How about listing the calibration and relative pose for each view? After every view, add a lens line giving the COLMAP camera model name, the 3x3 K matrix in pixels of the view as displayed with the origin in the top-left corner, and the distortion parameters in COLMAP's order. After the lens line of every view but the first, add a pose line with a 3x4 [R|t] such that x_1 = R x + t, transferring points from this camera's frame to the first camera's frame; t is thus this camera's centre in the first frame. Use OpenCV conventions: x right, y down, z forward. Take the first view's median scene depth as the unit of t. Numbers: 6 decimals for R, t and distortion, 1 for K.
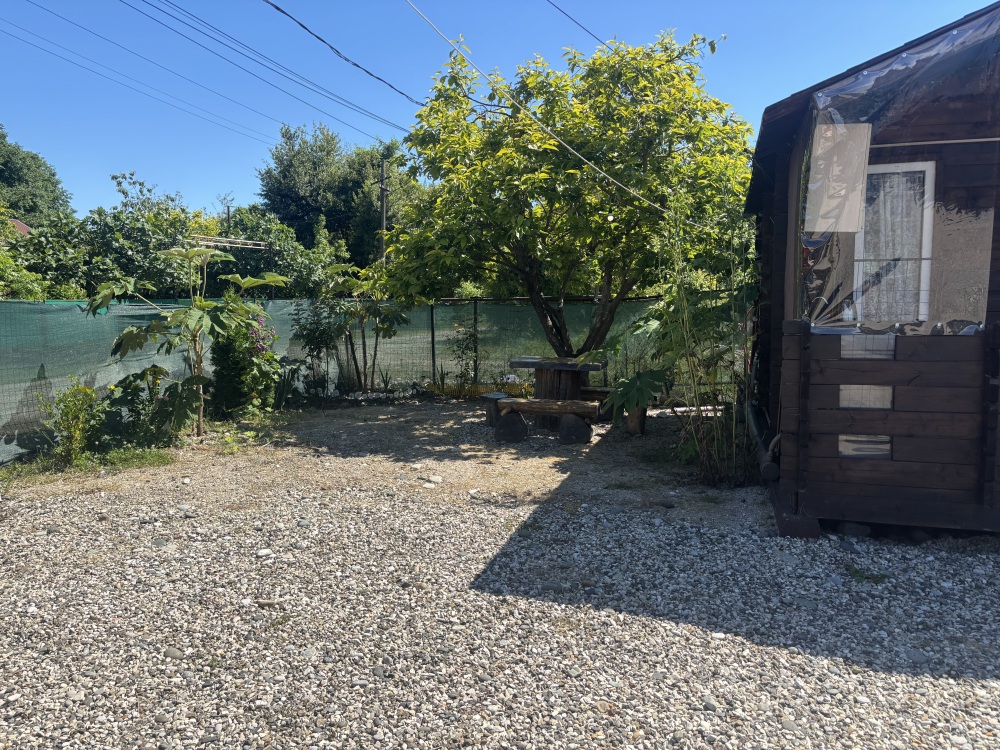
lens RADIAL K [[746.1, 0, 496.4], [0, 746.1, 376.4], [0, 0, 1]] dist [0.050157, -0.058376]
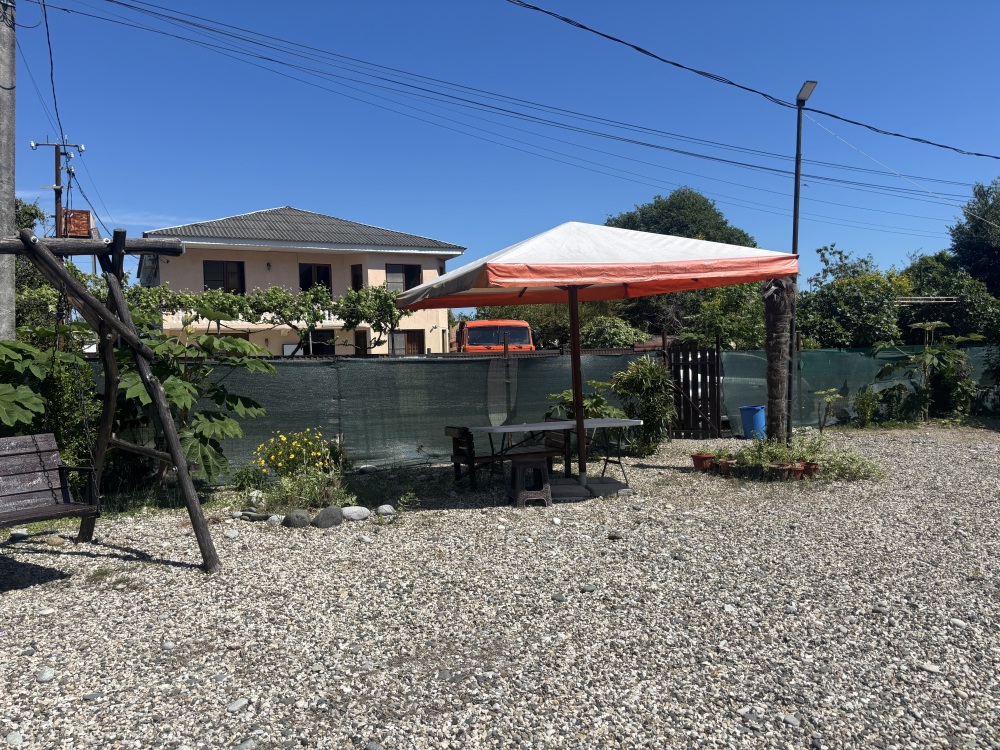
lens RADIAL K [[746.1, 0, 496.4], [0, 746.1, 376.4], [0, 0, 1]] dist [0.050157, -0.058376]
pose [[0.672501, 0.007931, -0.740054, 0.173589], [-0.053709, 0.997829, -0.038112, 0.061334], [0.738145, 0.065378, 0.671467, -0.675168]]
